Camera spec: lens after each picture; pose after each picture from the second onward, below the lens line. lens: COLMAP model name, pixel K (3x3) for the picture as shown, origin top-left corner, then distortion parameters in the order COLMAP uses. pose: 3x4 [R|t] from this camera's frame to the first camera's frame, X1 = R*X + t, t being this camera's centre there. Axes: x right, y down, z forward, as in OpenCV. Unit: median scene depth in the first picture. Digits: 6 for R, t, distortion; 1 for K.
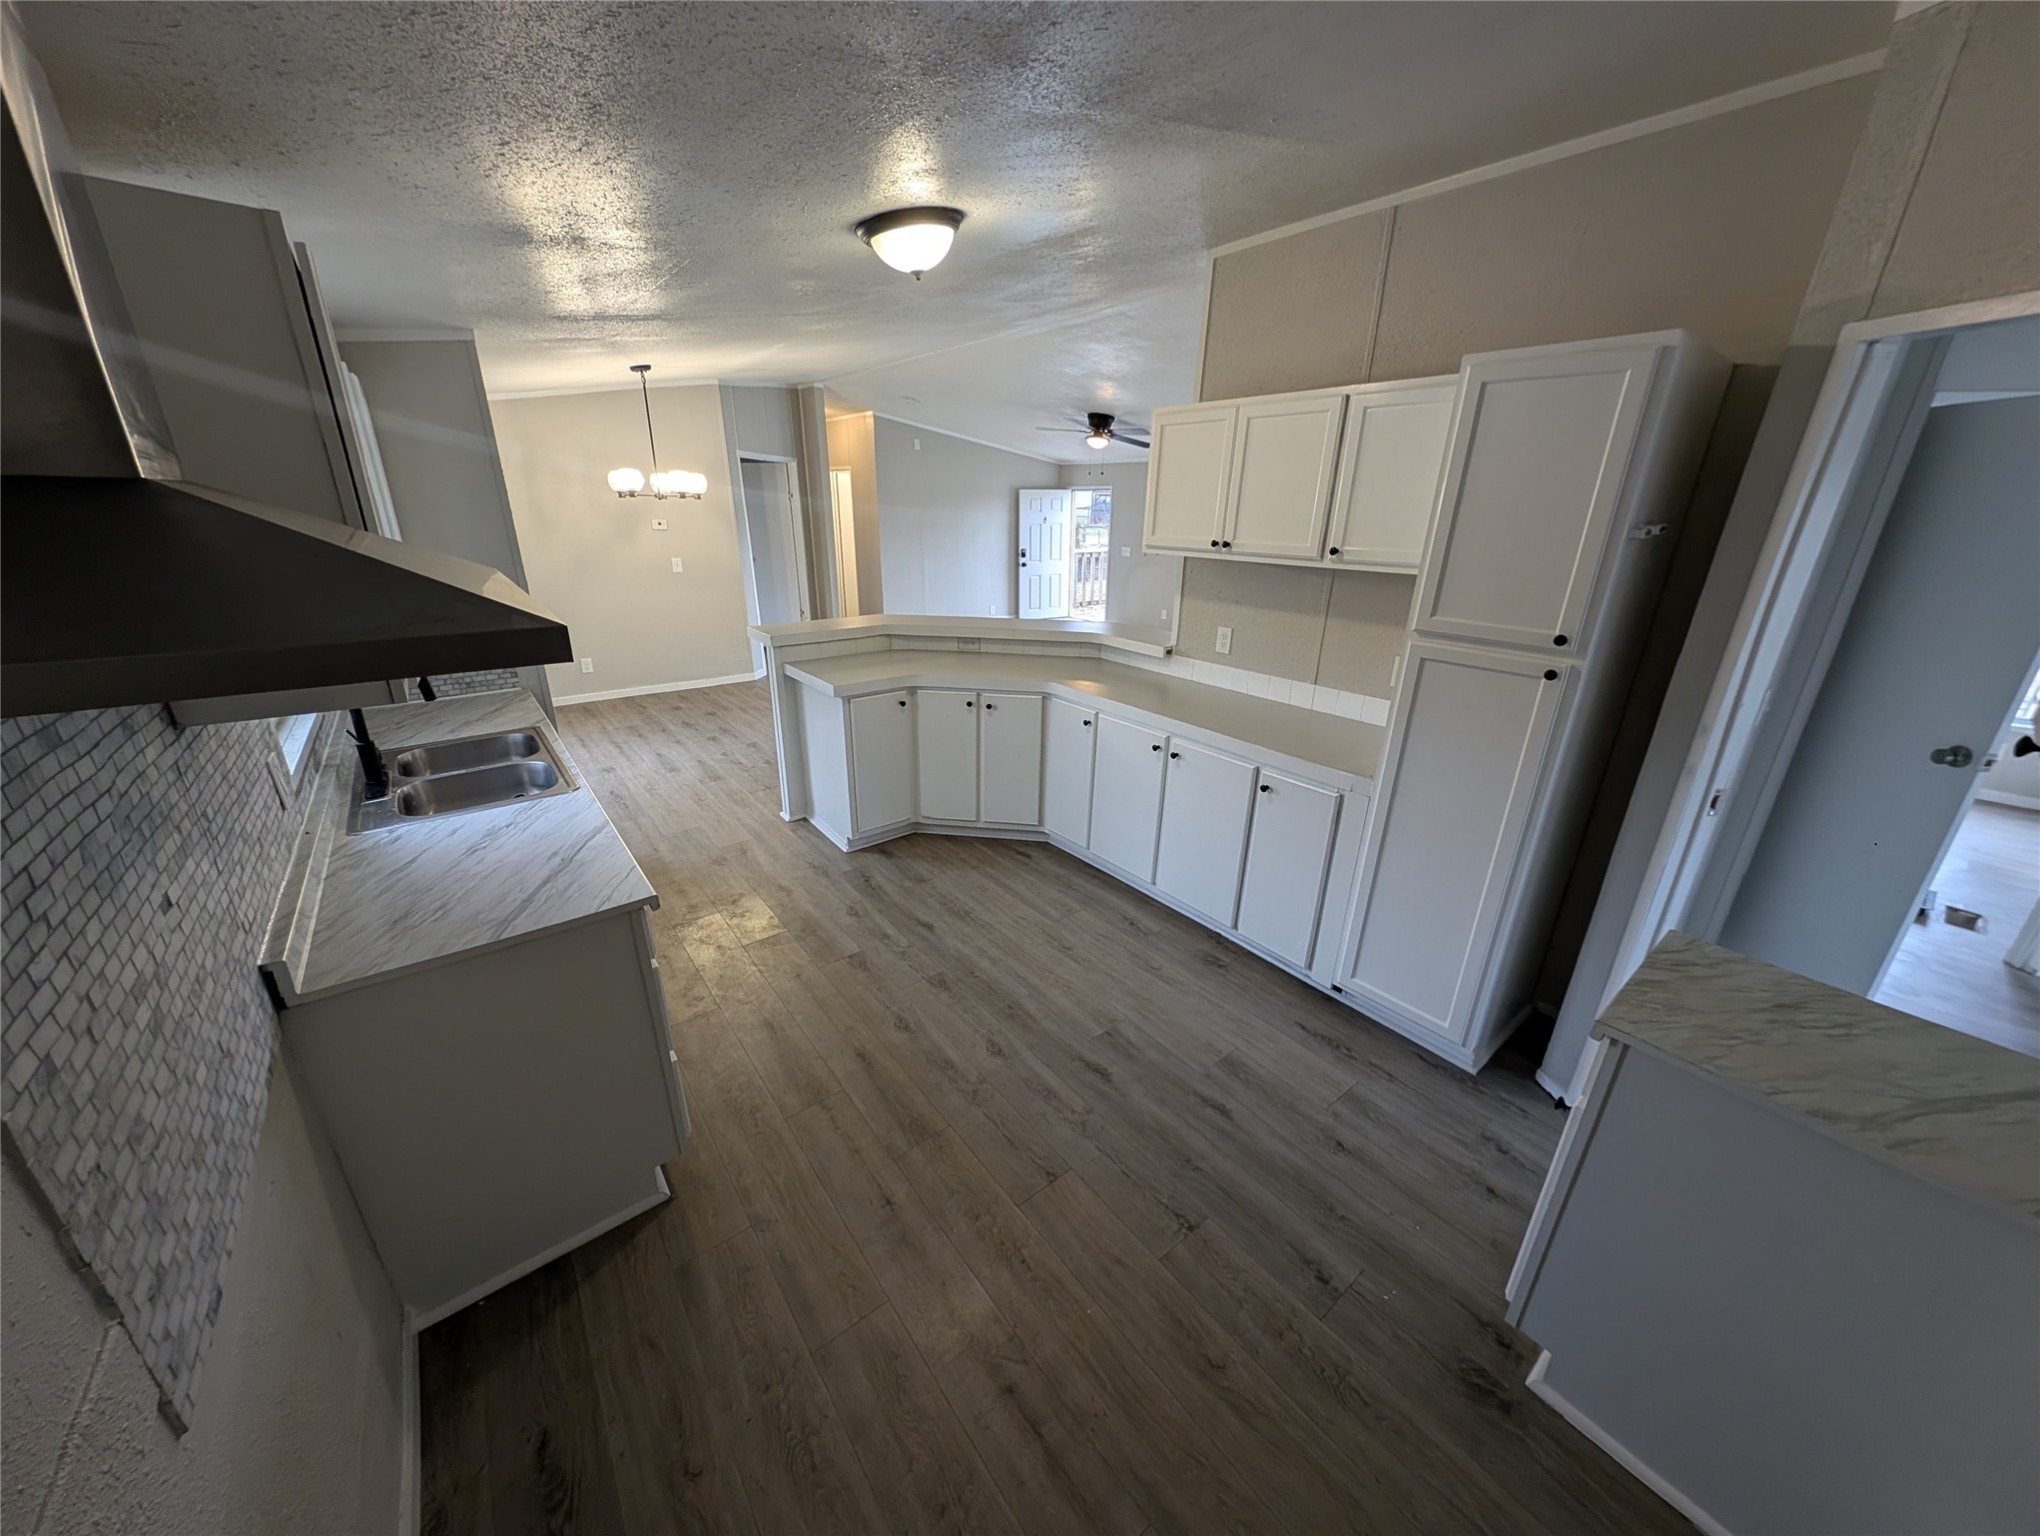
lens RADIAL K [[717.9, 0, 1012.3], [0, 717.9, 768.3], [0, 0, 1]] dist [0.016573, -0.008170]
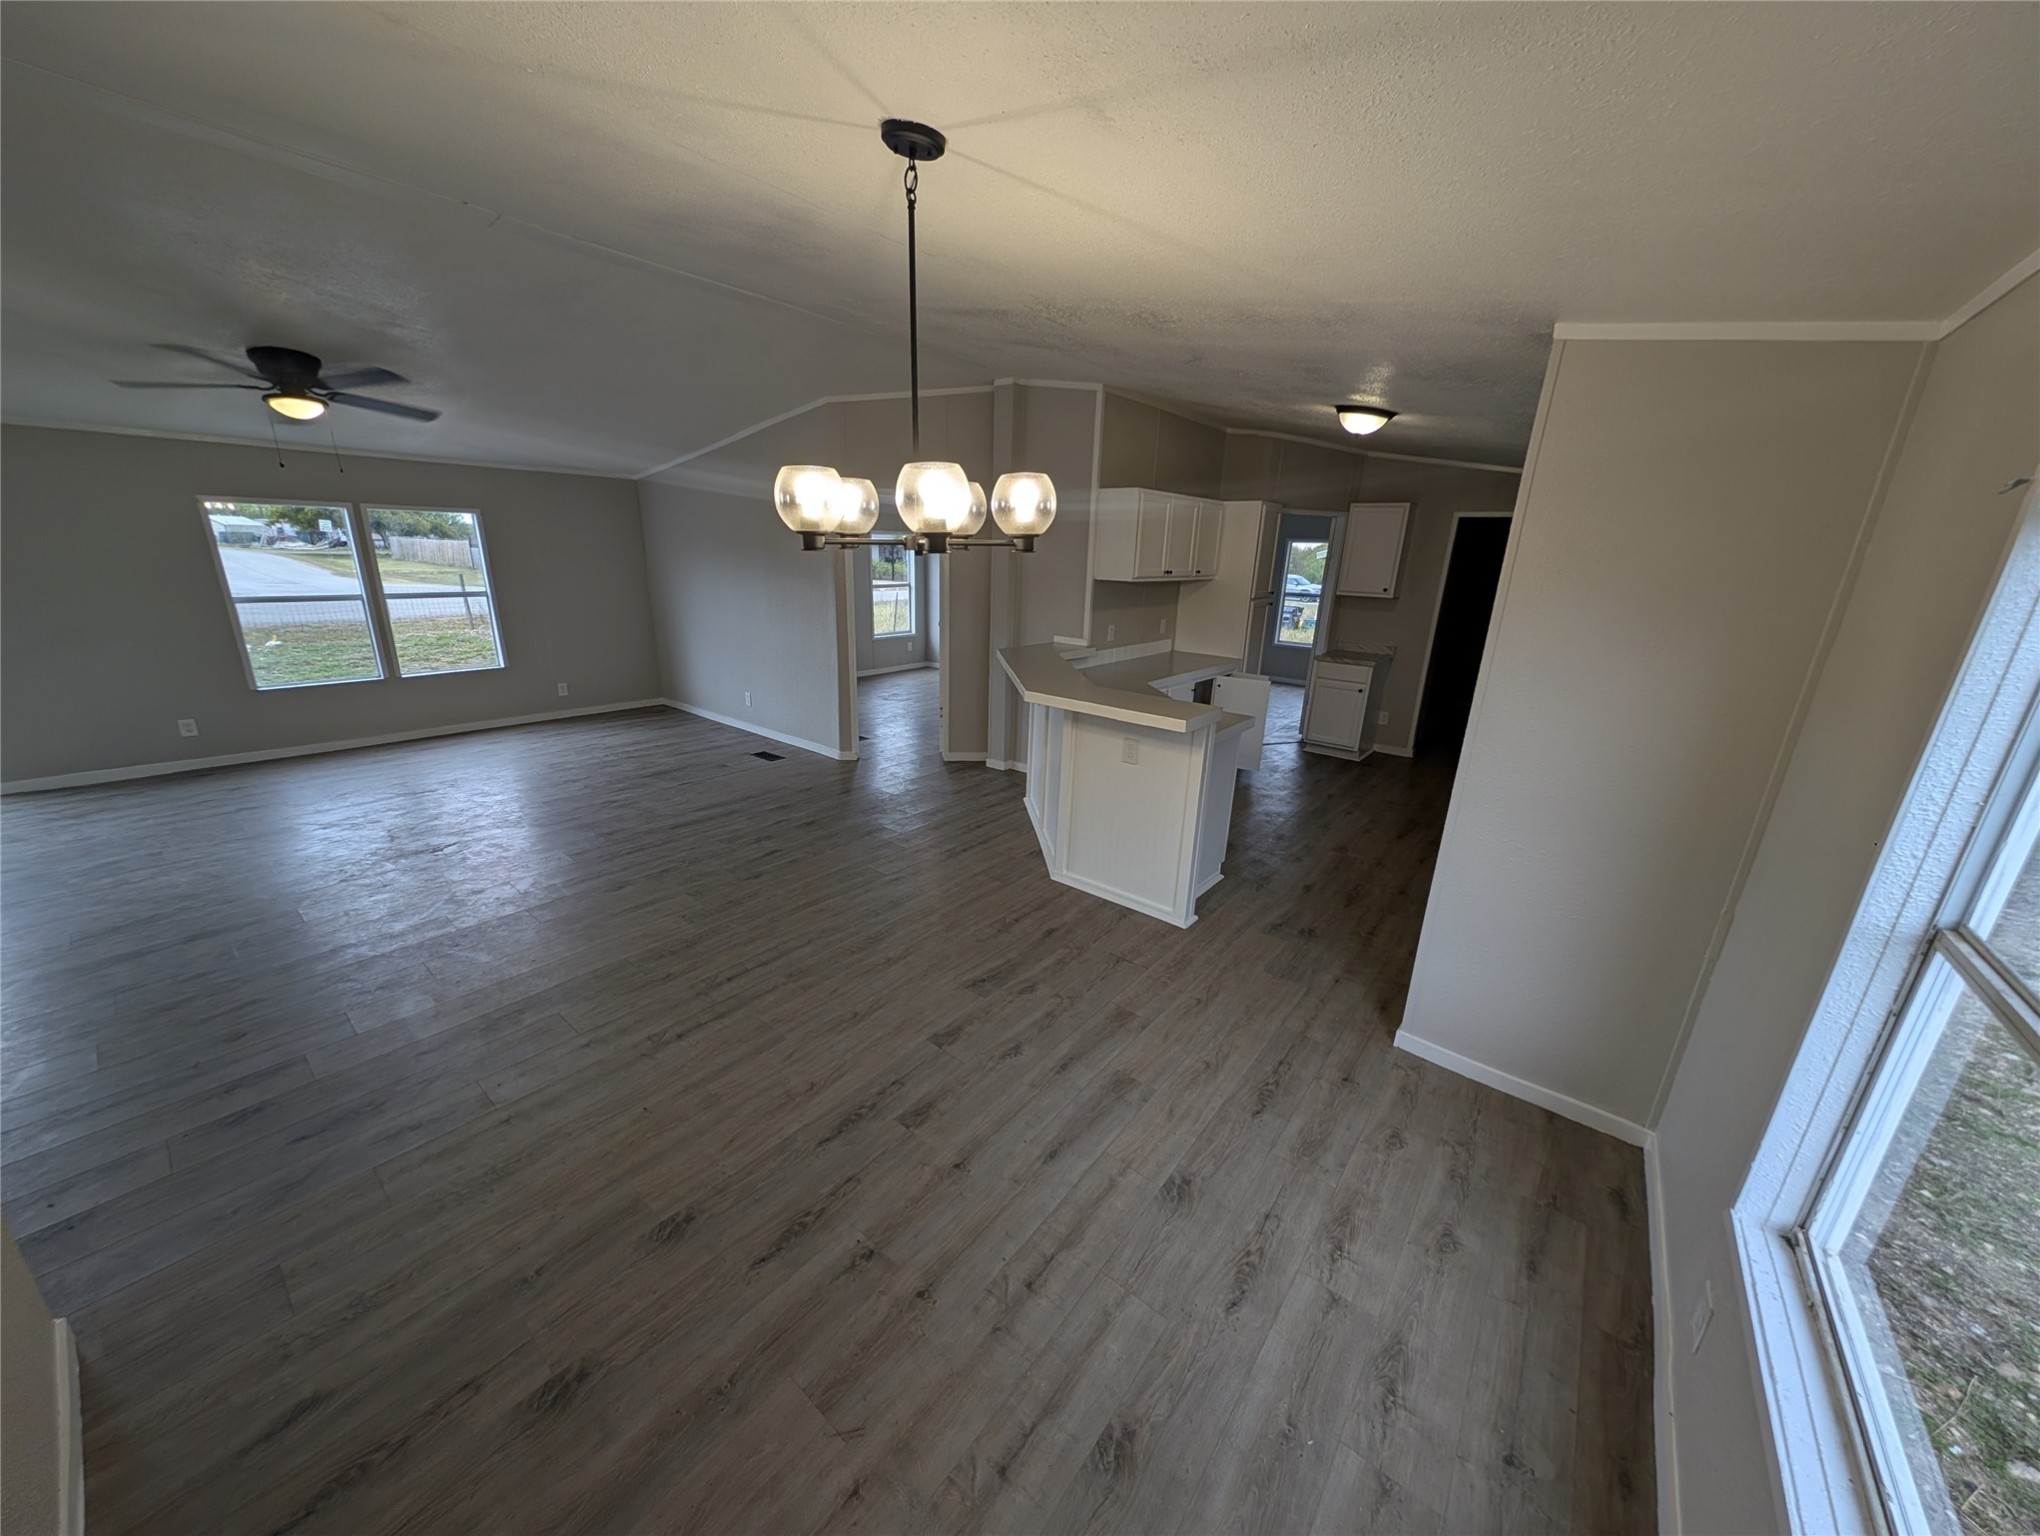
lens RADIAL K [[717.9, 0, 1012.3], [0, 717.9, 768.3], [0, 0, 1]] dist [0.016573, -0.008170]
pose [[-0.226687, -0.309173, 0.923594, -0.797794], [0.308653, 0.876600, 0.369197, -0.375667], [-0.923768, 0.368762, -0.103287, 0.974882]]
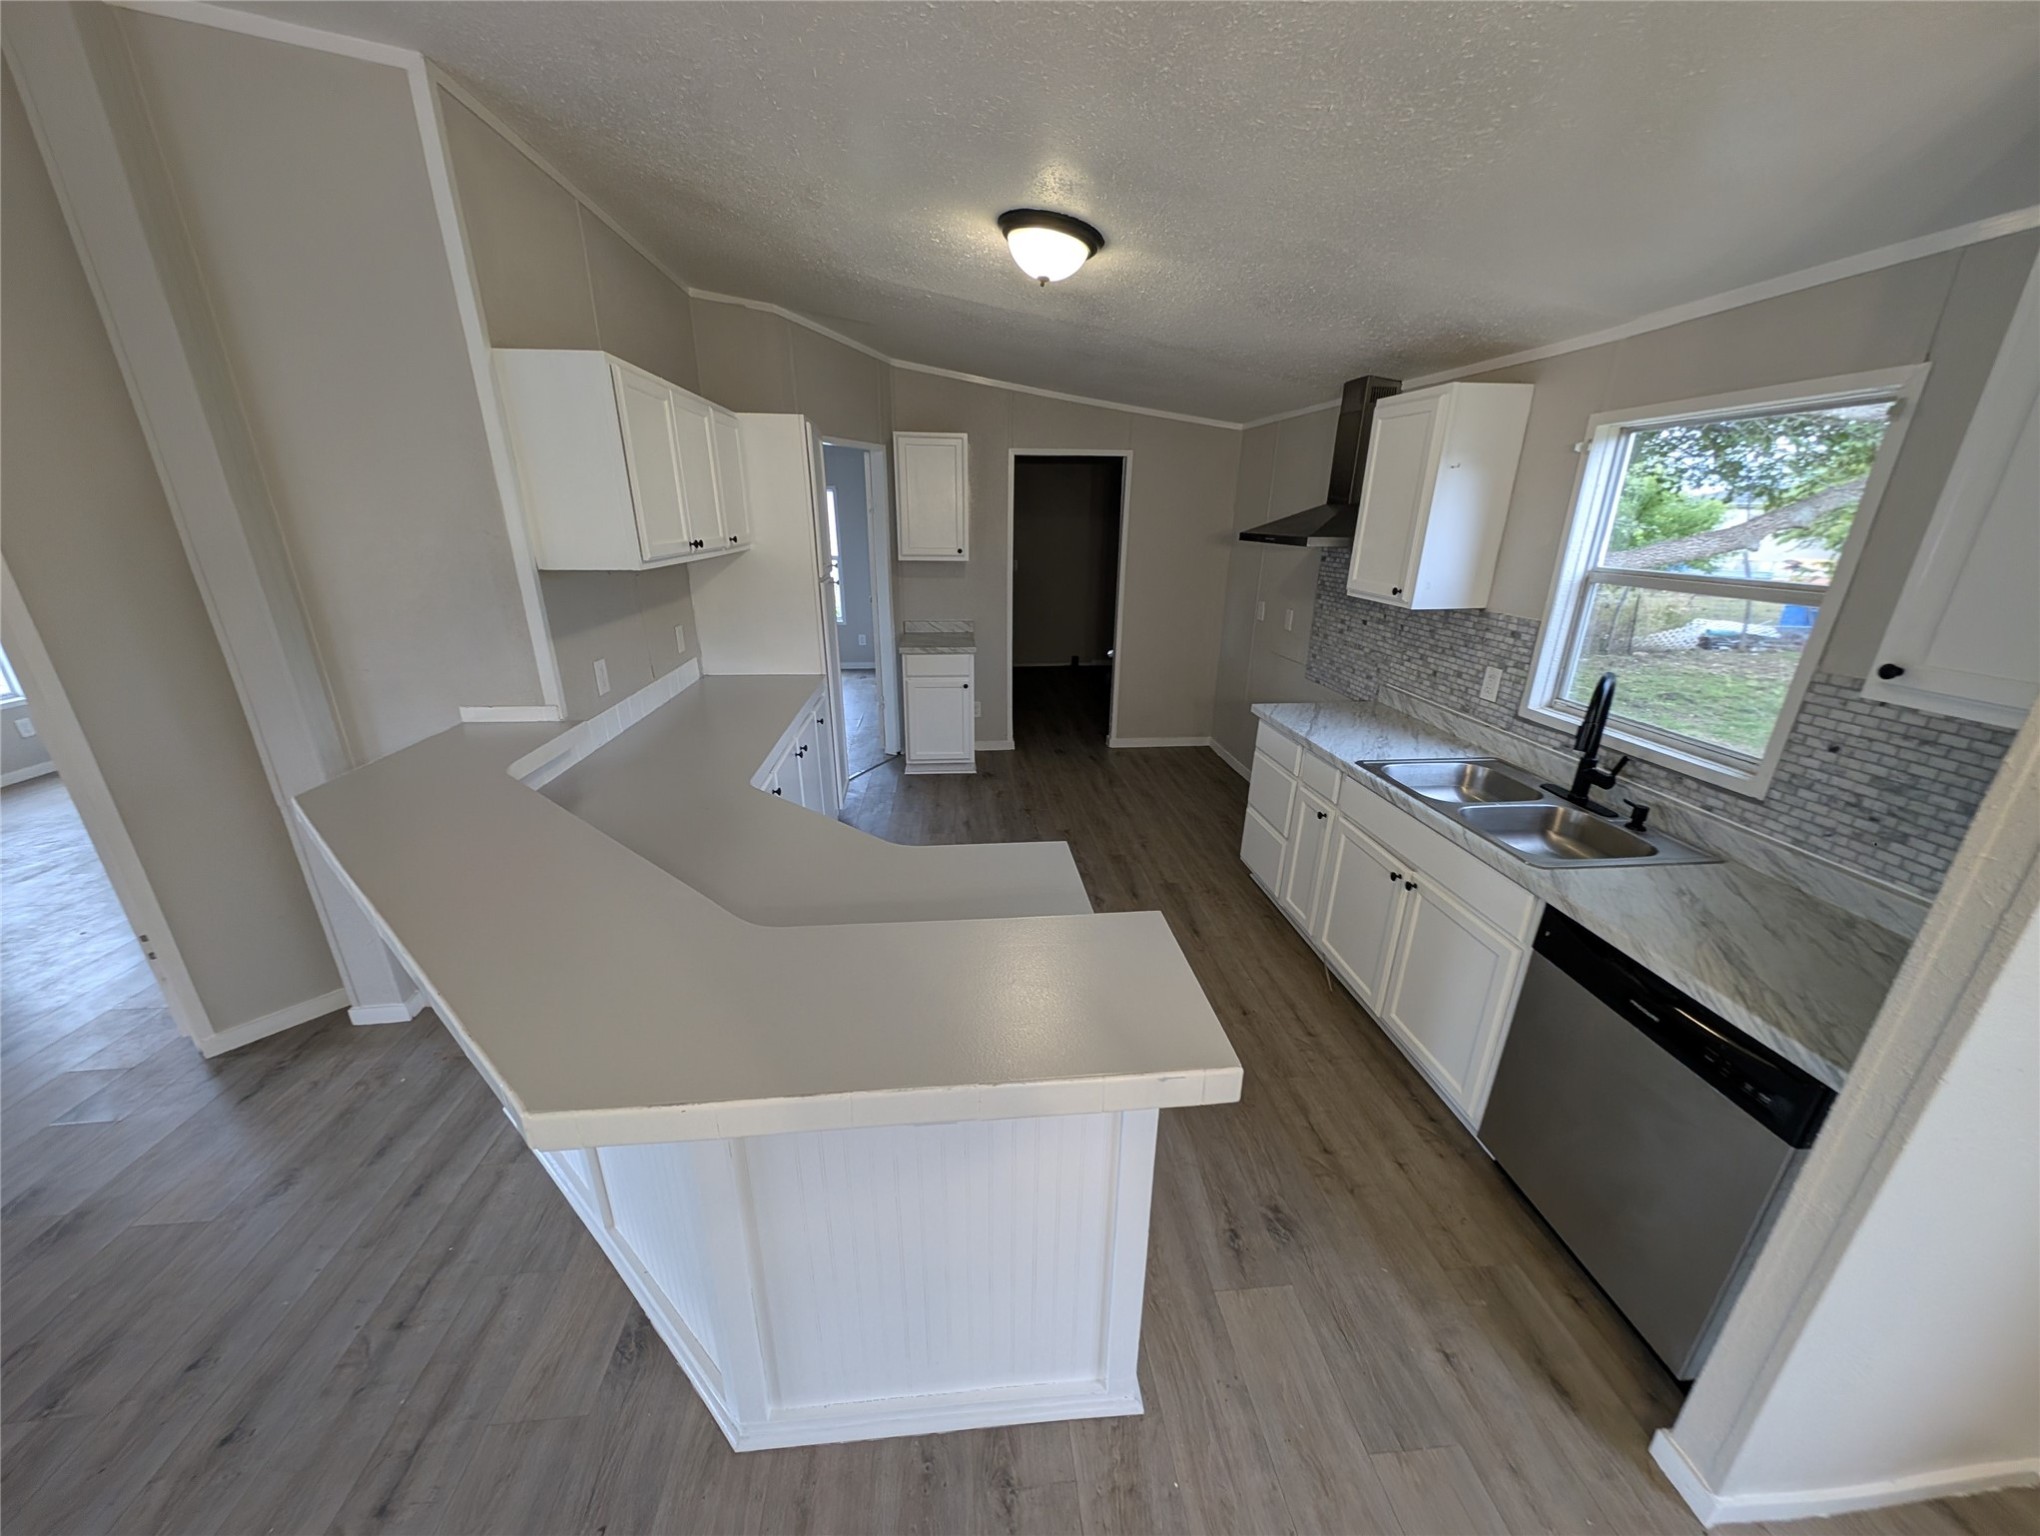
lens RADIAL K [[717.9, 0, 1012.3], [0, 717.9, 768.3], [0, 0, 1]] dist [0.016573, -0.008170]
pose [[-0.840421, -0.201759, 0.502977, -0.312622], [0.171382, 0.781536, 0.599858, -0.321677], [-0.514122, 0.590334, -0.622241, 0.865643]]
